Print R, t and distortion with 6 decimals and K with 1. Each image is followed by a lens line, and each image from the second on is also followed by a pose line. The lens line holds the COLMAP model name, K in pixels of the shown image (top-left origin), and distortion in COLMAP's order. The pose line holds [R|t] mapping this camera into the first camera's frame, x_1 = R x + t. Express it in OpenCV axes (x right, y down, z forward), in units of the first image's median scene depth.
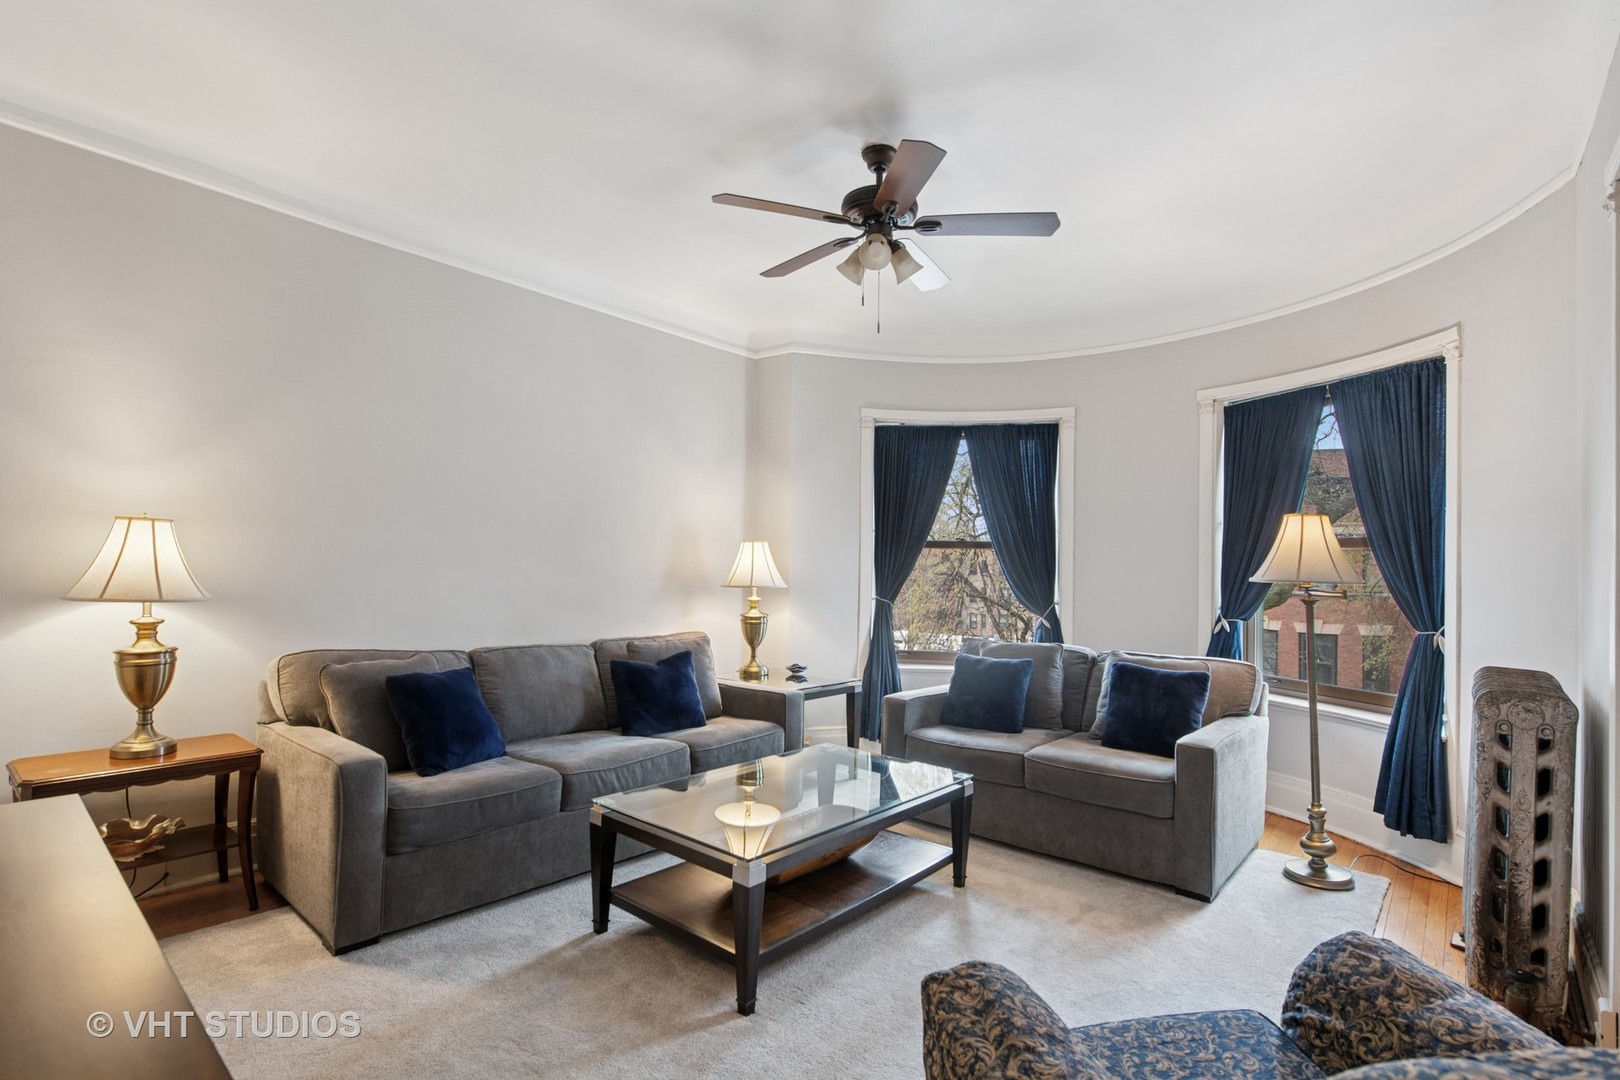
lens RADIAL K [[787.3, 0, 810.0], [0, 787.3, 540.0], [0, 0, 1]] dist [-0.004334, -0.000850]
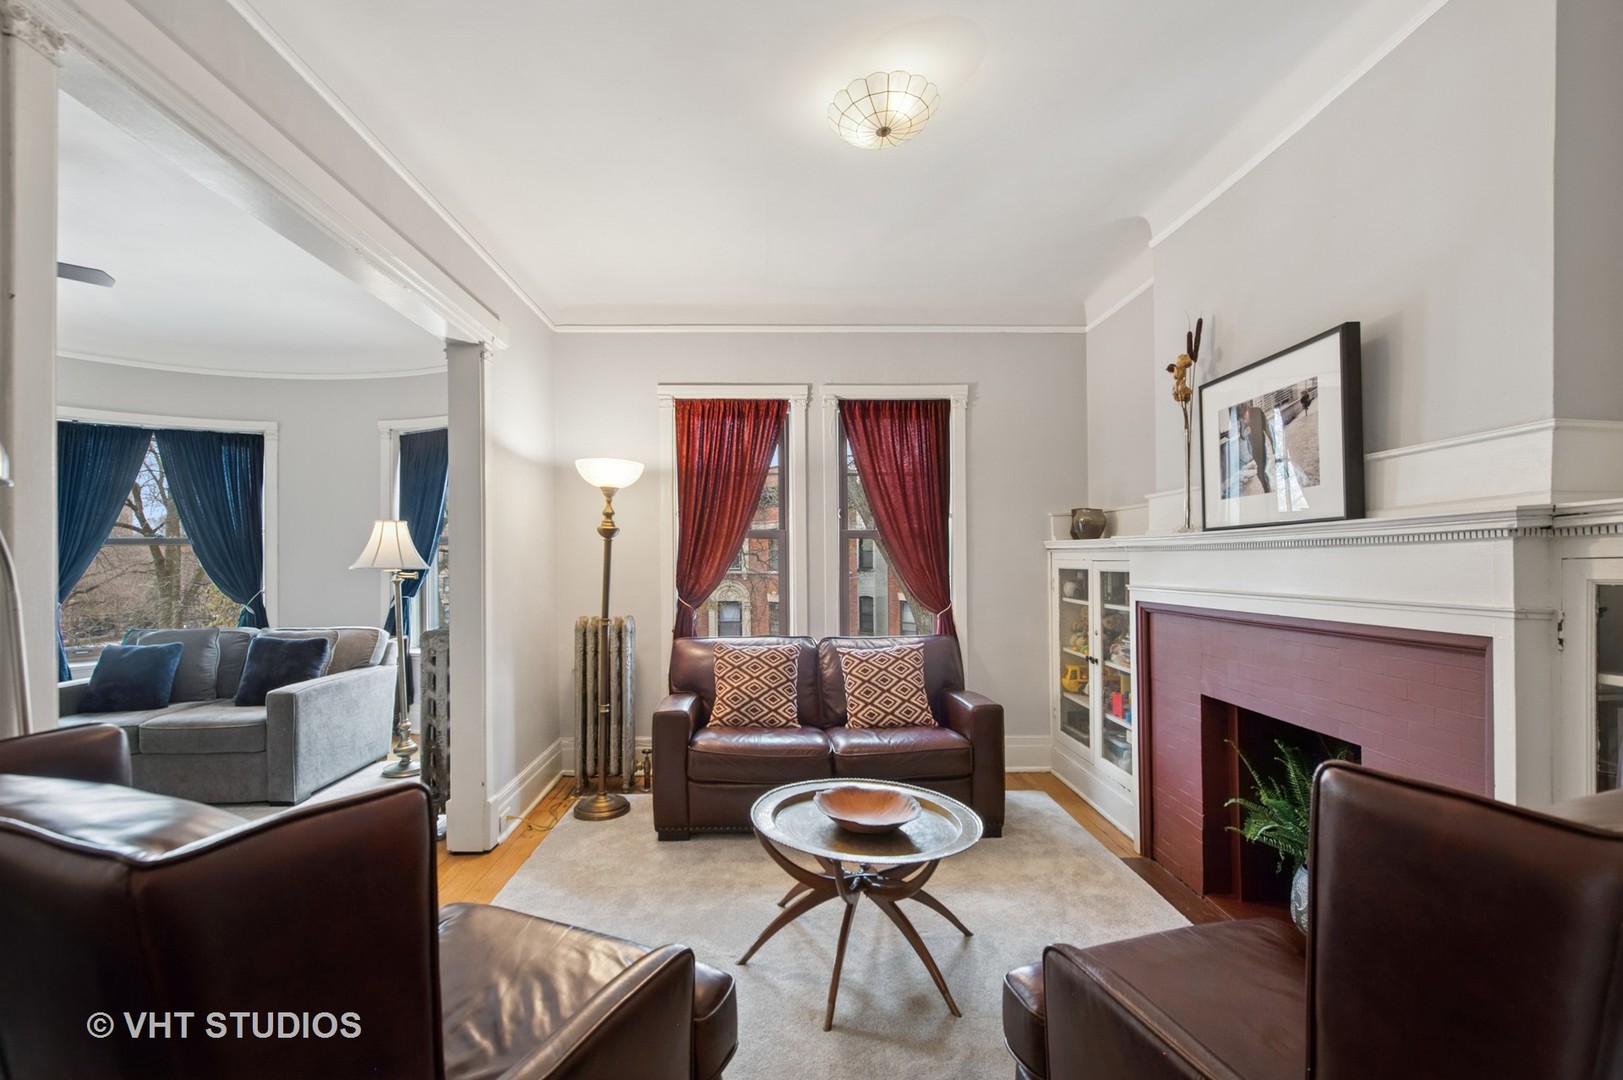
lens RADIAL K [[721.0, 0, 810.1], [0, 721.0, 548.0], [0, 0, 1]] dist [0.018232, -0.000160]
pose [[0.753268, -0.016134, 0.657516, 0.274219], [-0.001676, 0.999649, 0.026448, -0.016788], [-0.657711, -0.021025, 0.752977, -0.408960]]
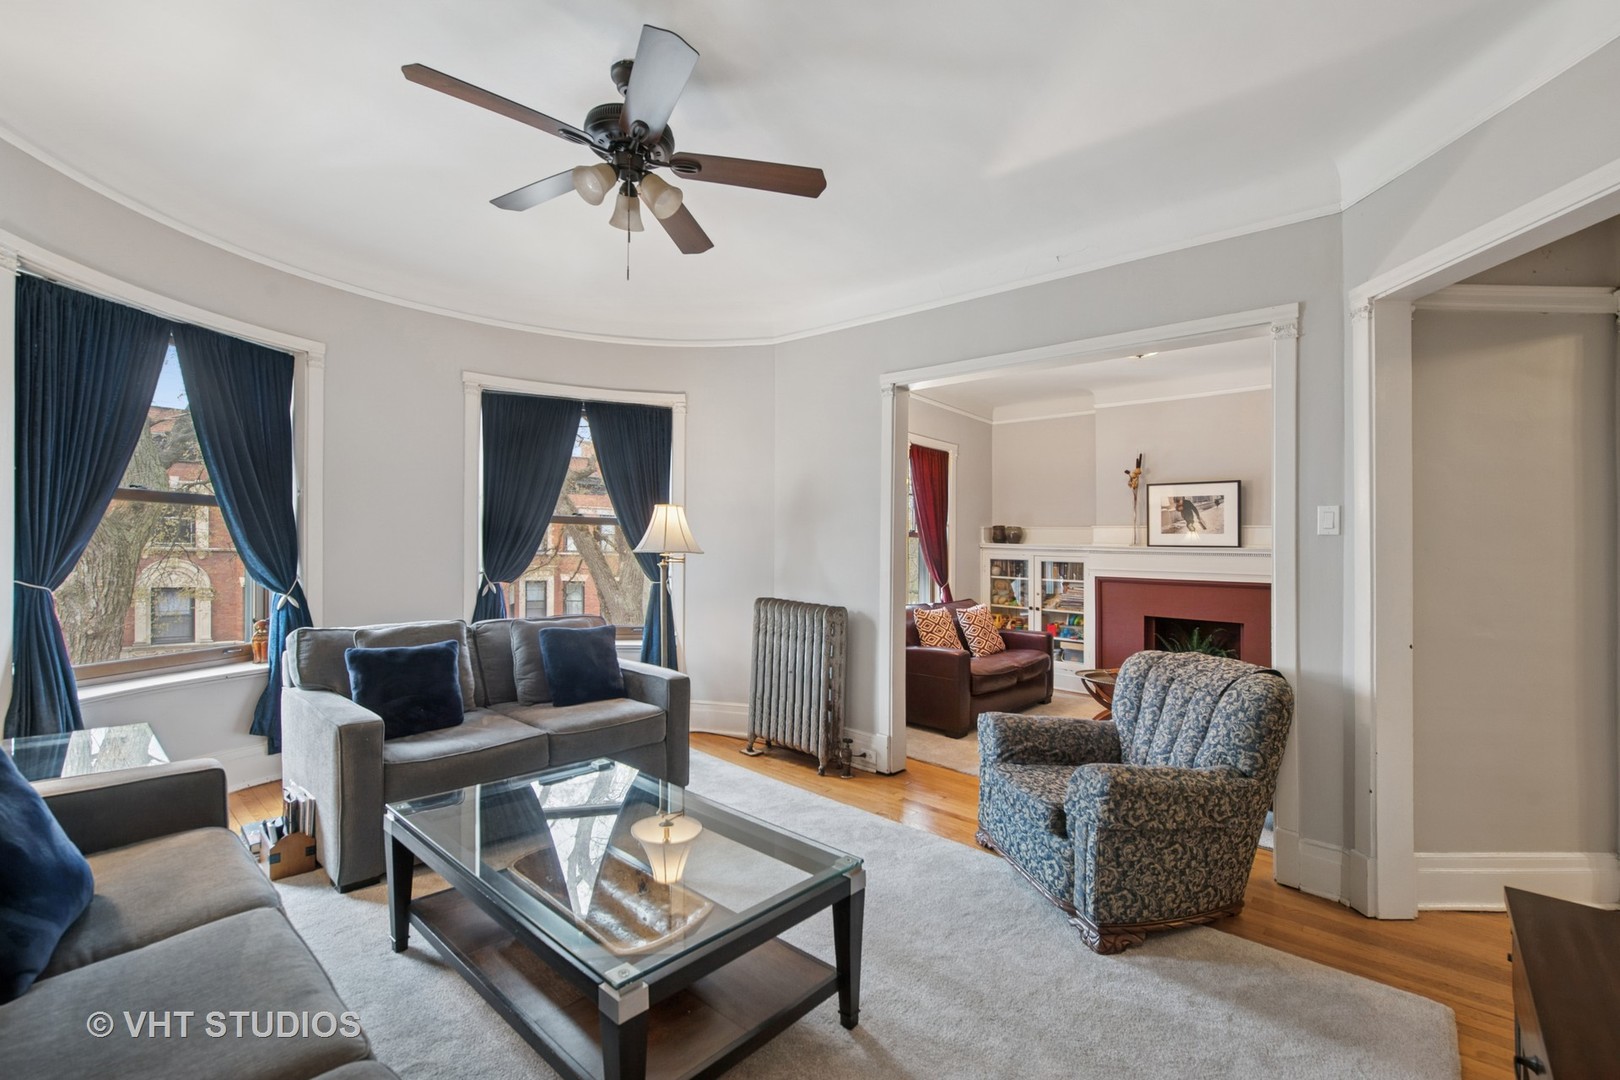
lens RADIAL K [[695.3, 0, 813.4], [0, 695.3, 494.7], [0, 0, 1]] dist [0.001738, -0.000044]
pose [[0.003303, 0.054678, 0.998499, -0.526725], [-0.063353, 0.996510, -0.054360, 0.001555], [-0.997986, -0.063078, 0.006756, 0.585889]]
